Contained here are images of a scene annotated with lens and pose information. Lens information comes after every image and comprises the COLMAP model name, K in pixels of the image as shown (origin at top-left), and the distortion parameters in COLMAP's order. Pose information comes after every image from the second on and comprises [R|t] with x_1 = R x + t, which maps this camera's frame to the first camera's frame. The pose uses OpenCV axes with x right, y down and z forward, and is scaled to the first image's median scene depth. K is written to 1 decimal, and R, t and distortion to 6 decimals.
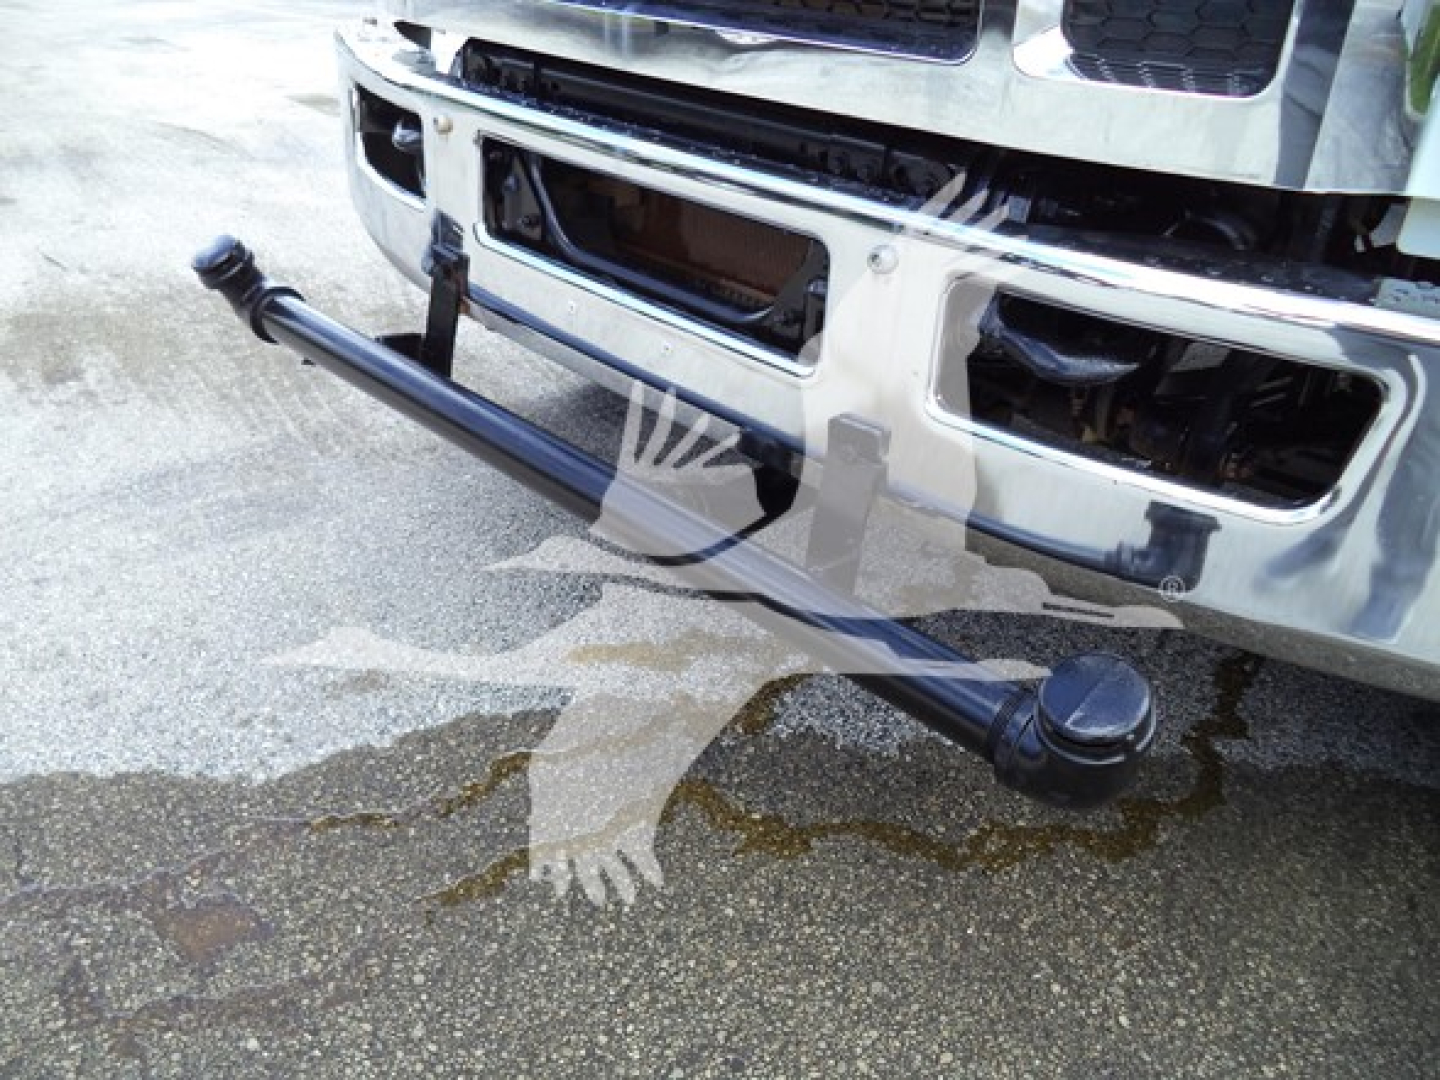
lens RADIAL K [[1146.4, 0, 720.0], [0, 1146.4, 540.0], [0, 0, 1]] dist [0.002781, -0.045704]
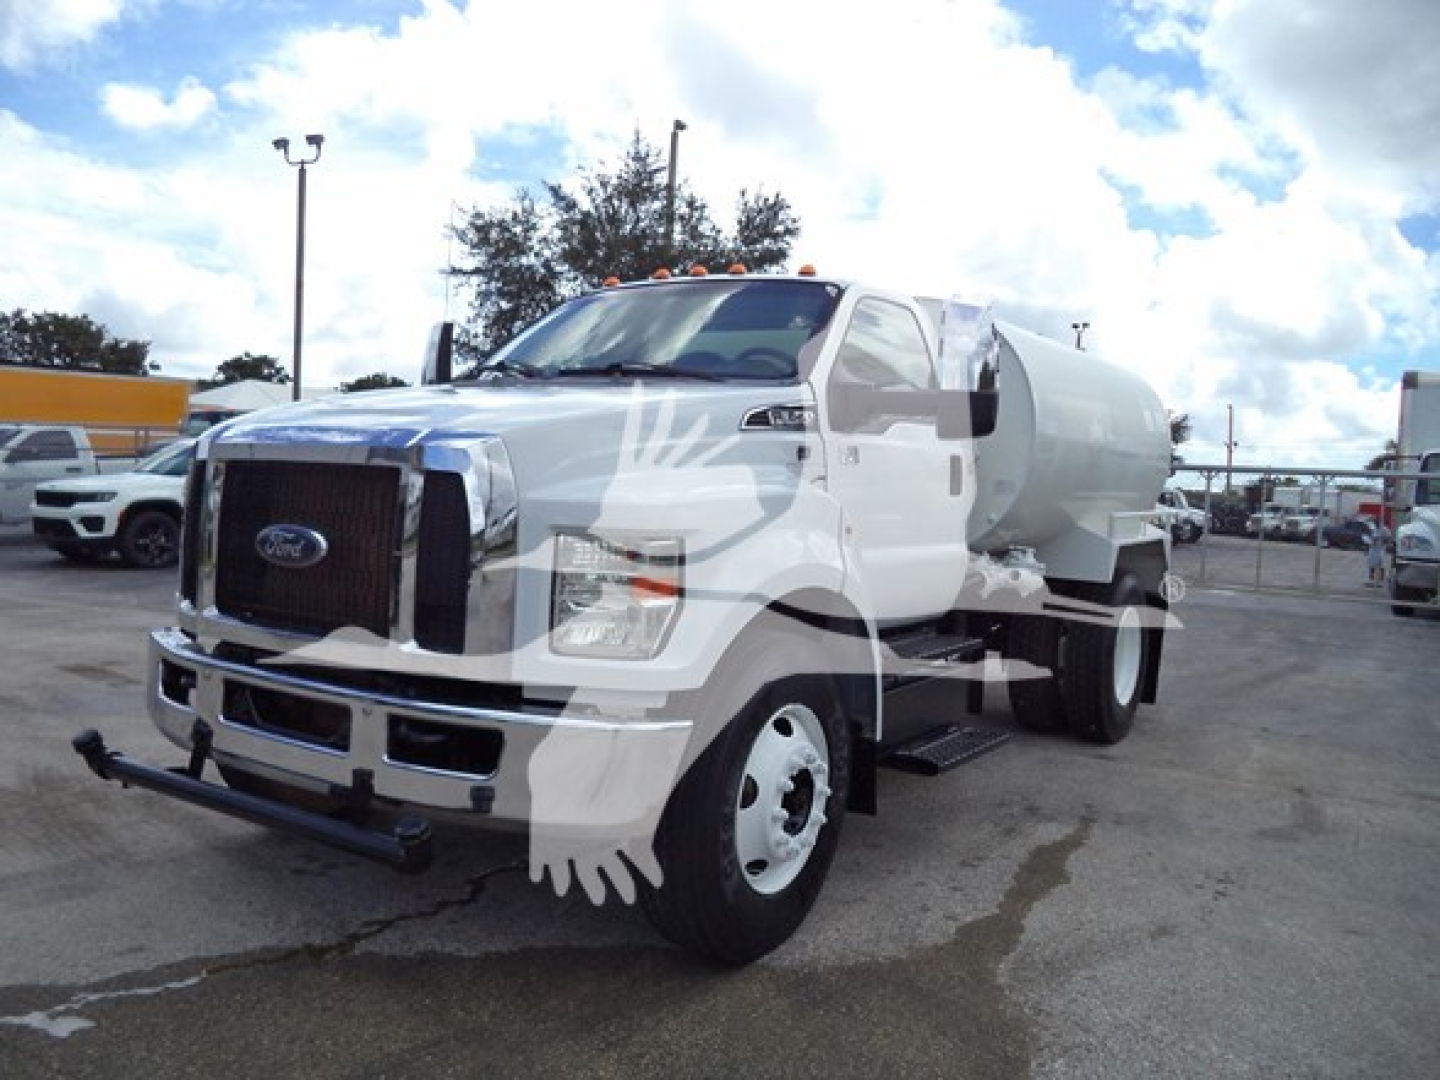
lens RADIAL K [[1177.2, 0, 720.0], [0, 1177.2, 540.0], [0, 0, 1]] dist [0.001804, -0.040371]
pose [[0.975806, -0.003395, 0.218611, 0.225227], [0.101354, 0.892976, -0.438545, 0.483574], [-0.193726, 0.450092, 0.871715, -1.249086]]
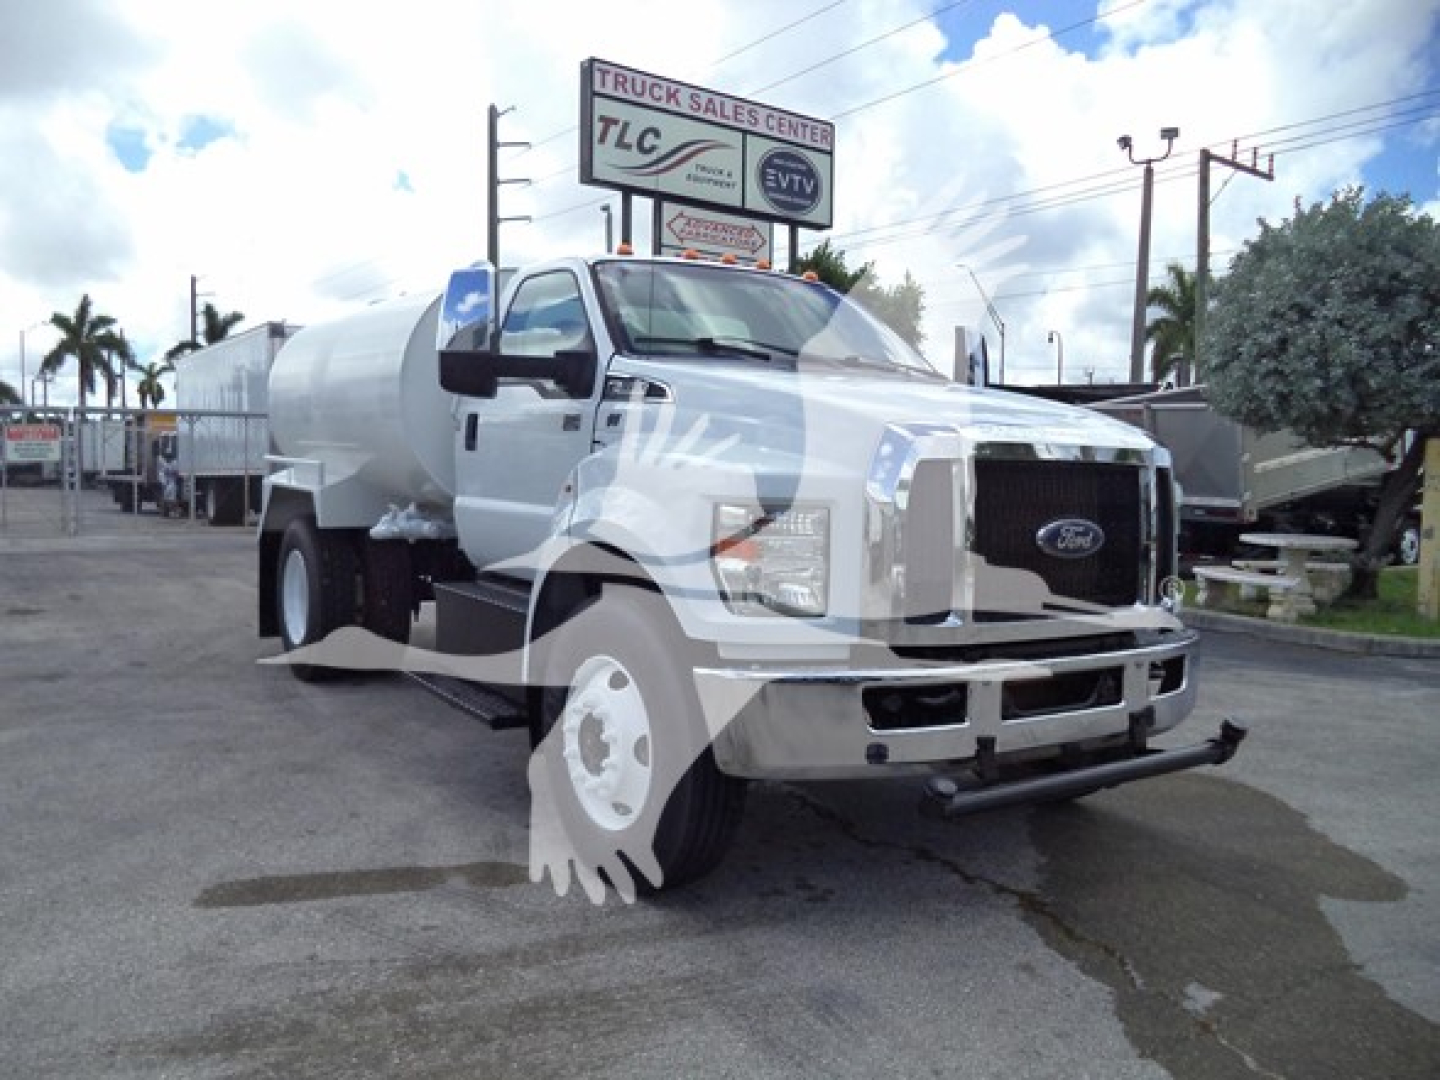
lens RADIAL K [[1177.2, 0, 720.0], [0, 1177.2, 540.0], [0, 0, 1]] dist [0.001804, -0.040371]
pose [[0.190089, -0.109216, 0.975673, -2.274521], [0.490688, 0.871333, 0.001936, -0.760030], [-0.850348, 0.478383, 0.219222, 0.681968]]
